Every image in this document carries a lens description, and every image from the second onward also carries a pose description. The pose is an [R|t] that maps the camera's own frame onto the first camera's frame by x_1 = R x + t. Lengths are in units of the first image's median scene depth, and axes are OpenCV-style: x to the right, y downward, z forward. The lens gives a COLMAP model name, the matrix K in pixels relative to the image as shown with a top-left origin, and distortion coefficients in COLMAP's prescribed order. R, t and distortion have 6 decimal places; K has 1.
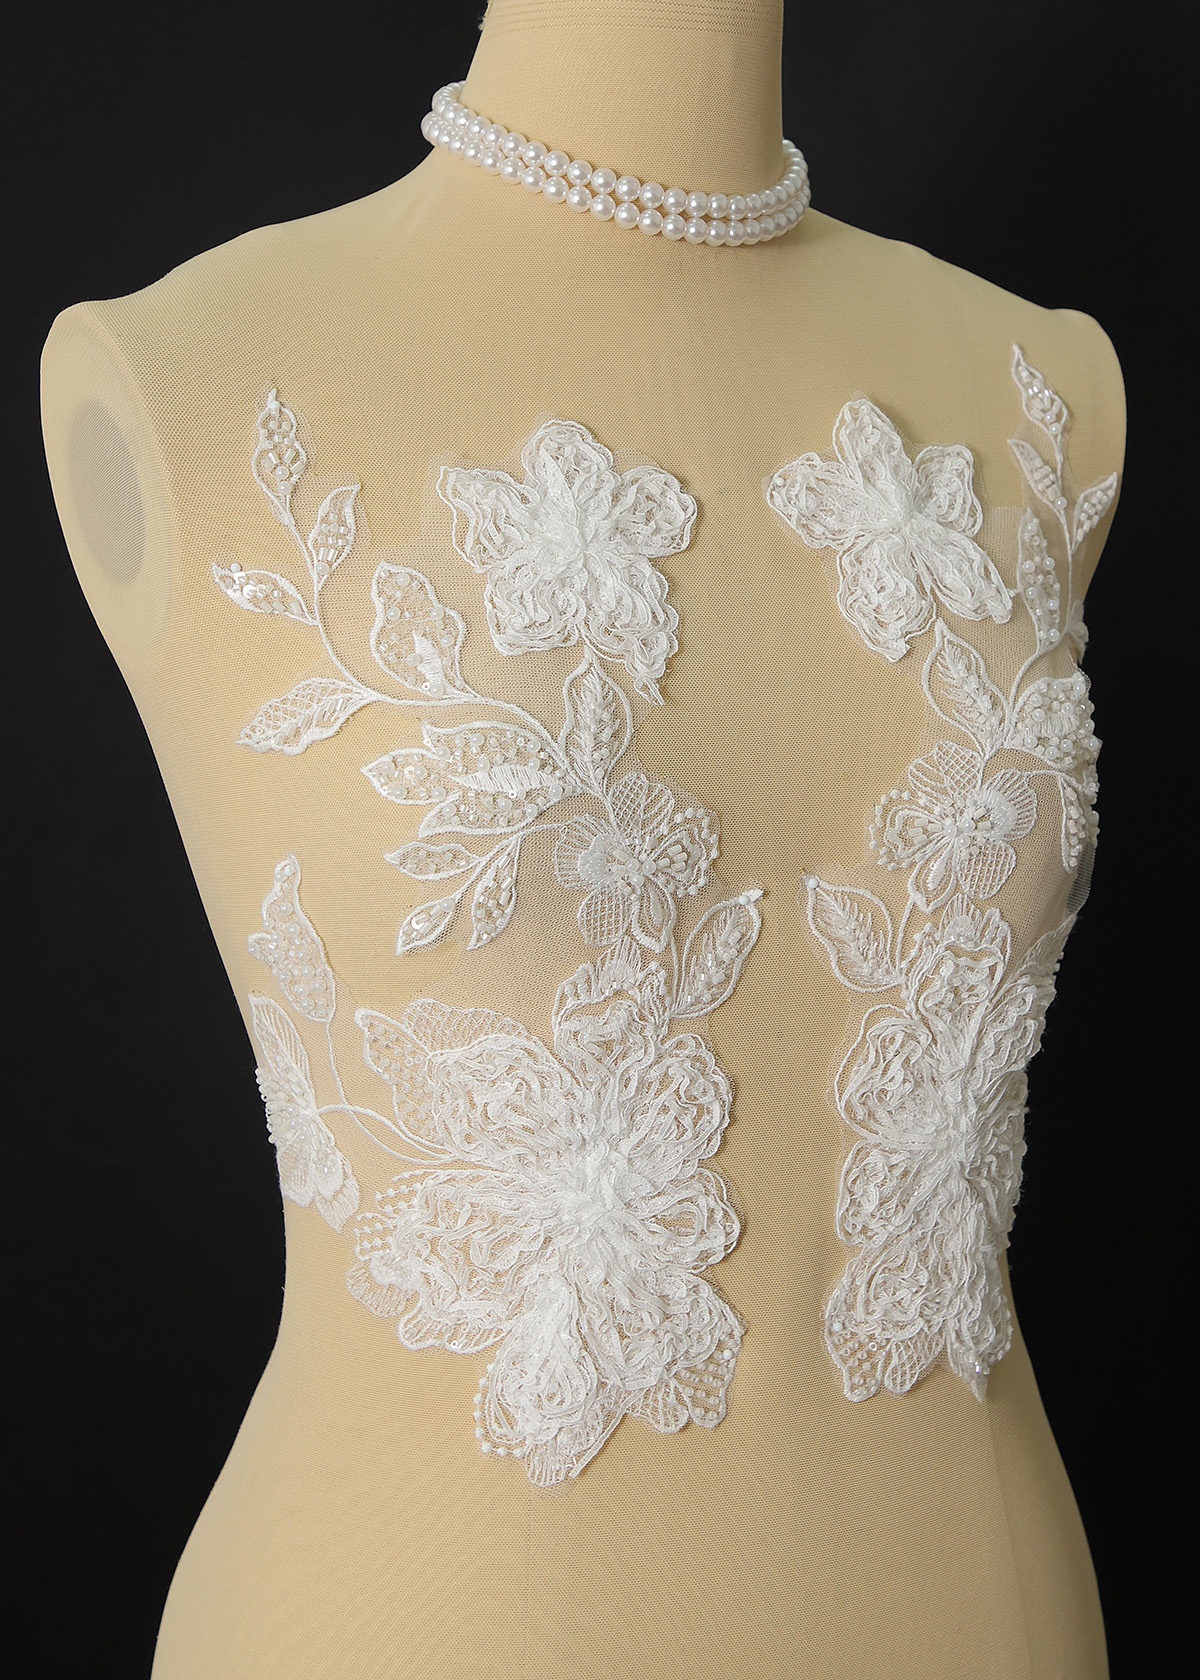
lens RADIAL K [[2902.0, 0, 600.0], [0, 2902.0, 840.0], [0, 0, 1]] dist [0.148964, -0.145282]
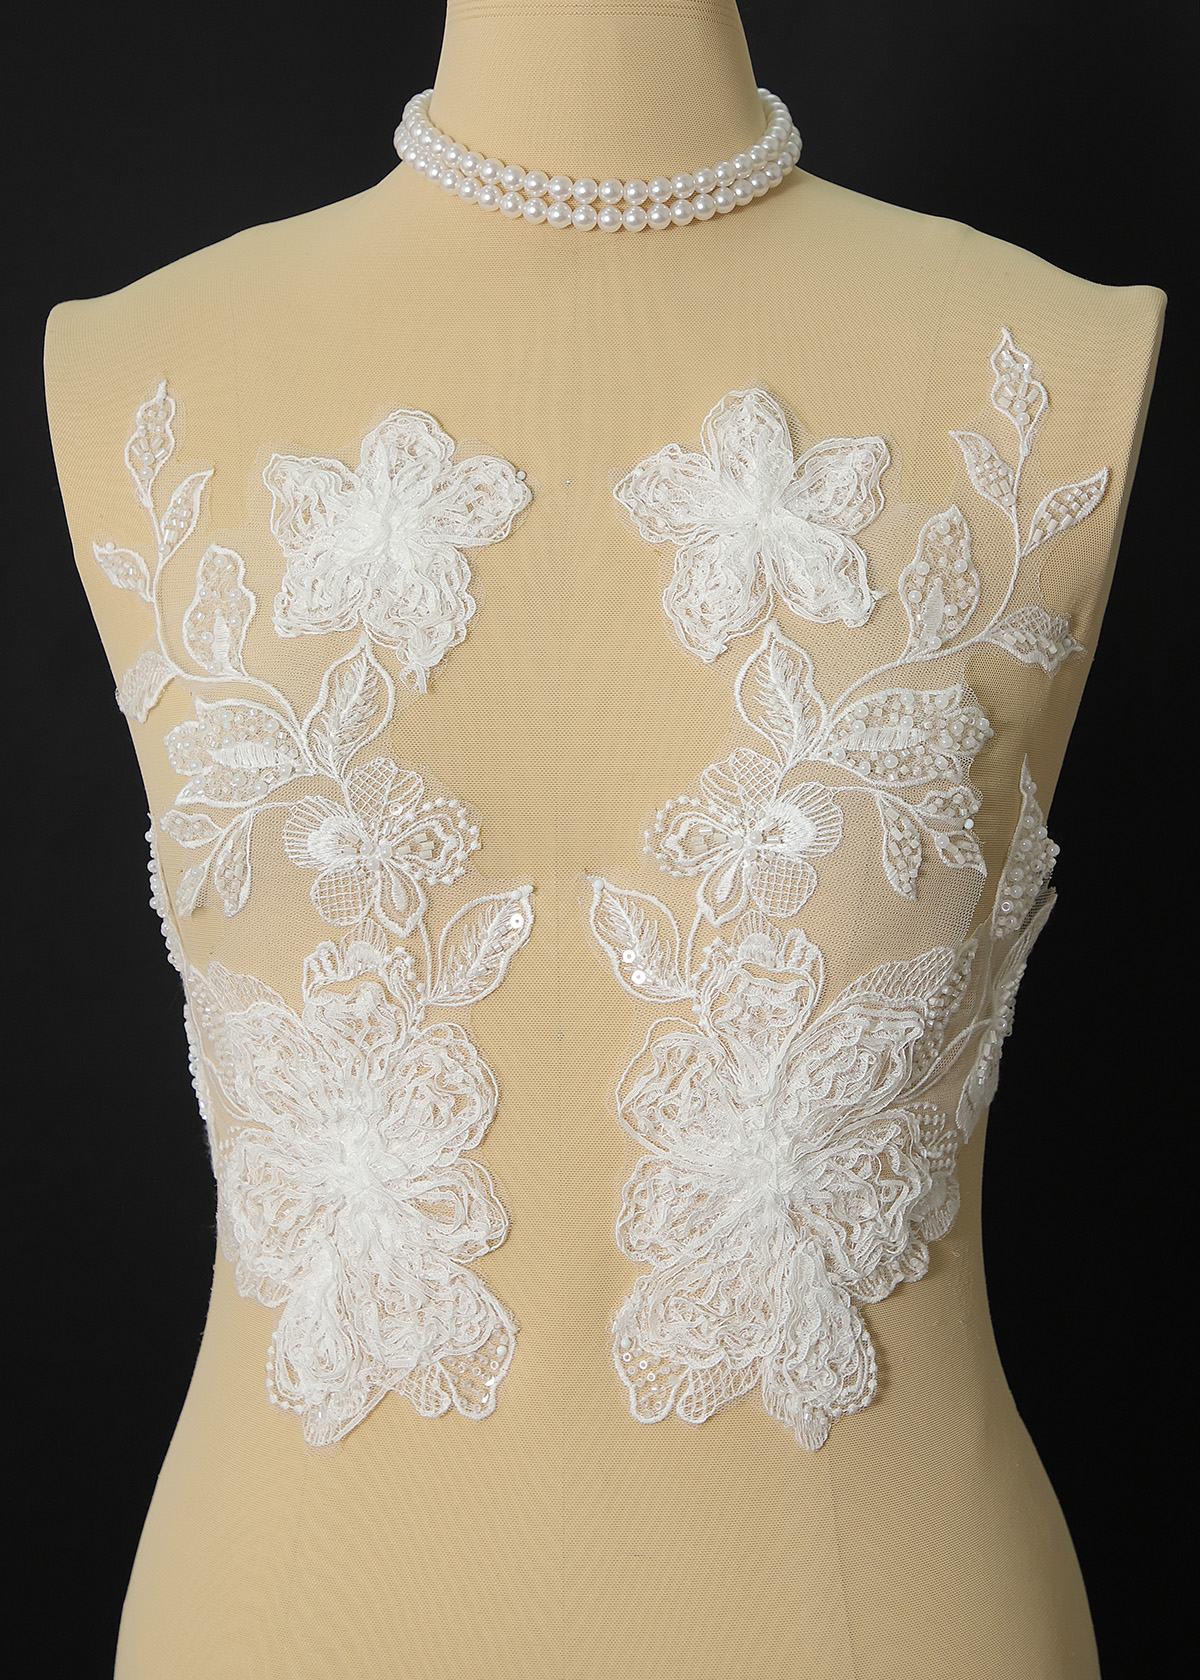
lens RADIAL K [[2902.0, 0, 600.0], [0, 2902.0, 840.0], [0, 0, 1]] dist [0.148964, -0.145282]
pose [[0.855890, 0.075682, -0.511591, 0.572367], [-0.073215, 0.997003, 0.025003, -0.024569], [0.511950, 0.016057, 0.858865, 0.161847]]
